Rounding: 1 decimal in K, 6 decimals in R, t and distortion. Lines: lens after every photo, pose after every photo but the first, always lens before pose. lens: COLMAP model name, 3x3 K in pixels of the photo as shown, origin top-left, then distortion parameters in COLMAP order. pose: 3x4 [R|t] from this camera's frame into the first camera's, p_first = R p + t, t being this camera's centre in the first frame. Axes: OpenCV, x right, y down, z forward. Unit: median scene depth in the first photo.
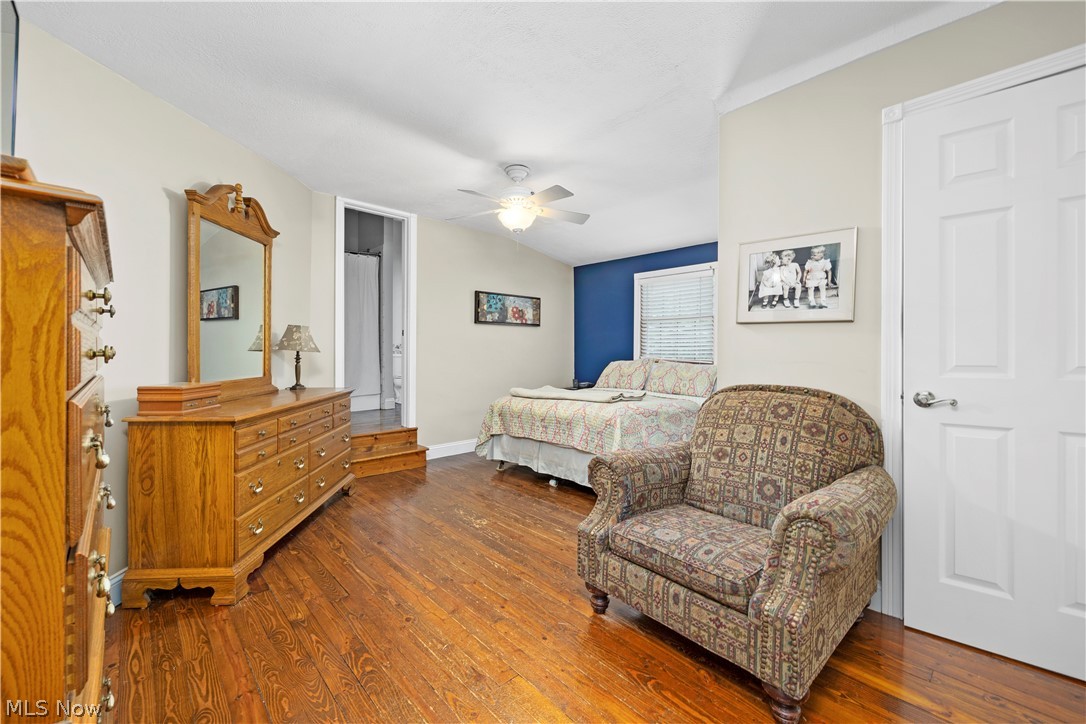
lens RADIAL K [[425.1, 0, 545.9], [0, 425.1, 352.0], [0, 0, 1]] dist [-0.033190, -0.000004]
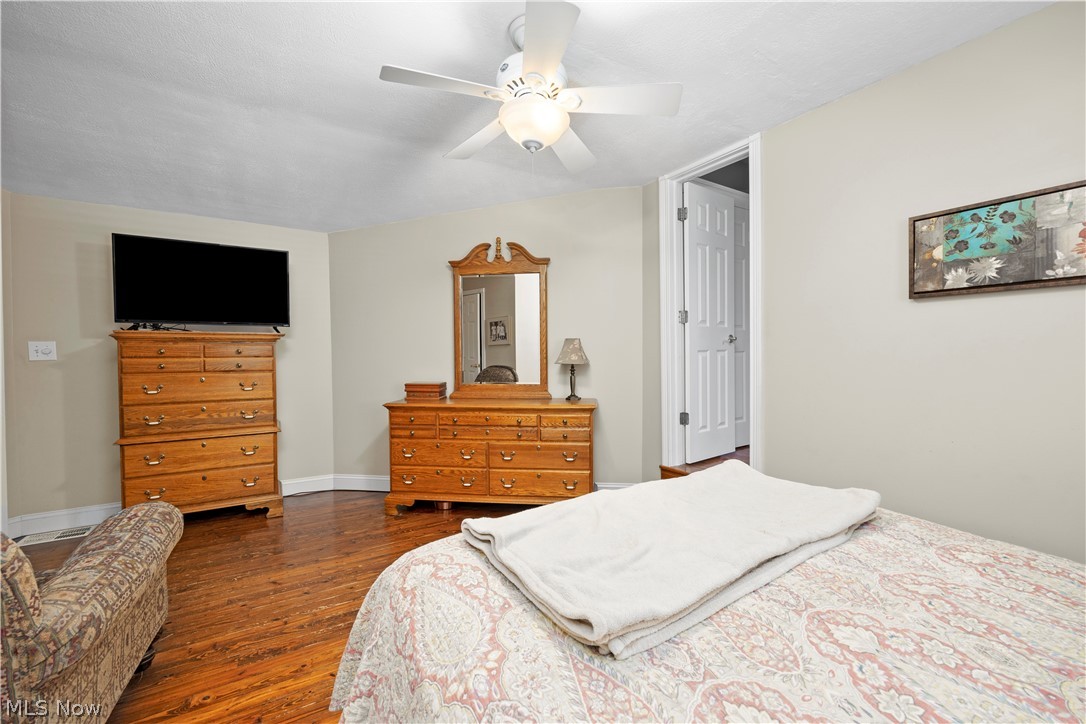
lens RADIAL K [[425.1, 0, 545.9], [0, 425.1, 352.0], [0, 0, 1]] dist [-0.033190, -0.000004]
pose [[-0.201482, -0.005495, -0.979477, 0.287323], [-0.000009, 0.999984, -0.005608, -0.014526], [0.979492, -0.001121, -0.201479, 0.730455]]
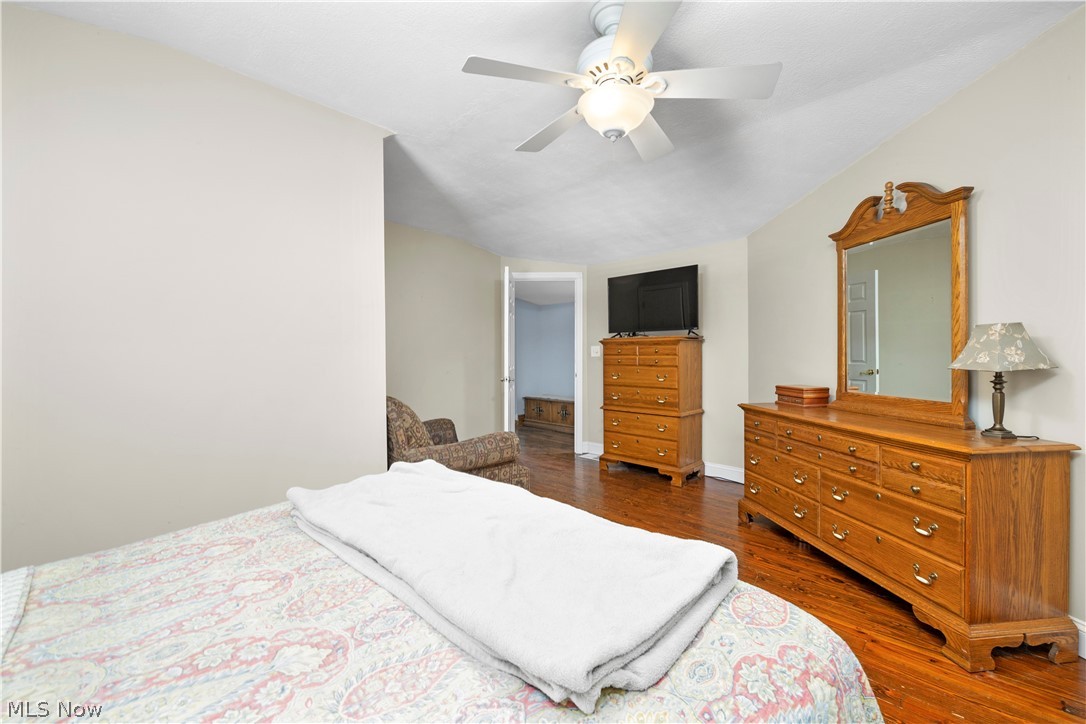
lens RADIAL K [[425.1, 0, 545.9], [0, 425.1, 352.0], [0, 0, 1]] dist [-0.033190, -0.000004]
pose [[-0.999695, 0.003233, -0.024494, 0.017455], [0.003280, 0.999993, -0.001882, -0.015707], [0.024488, -0.001962, -0.999698, 0.971022]]
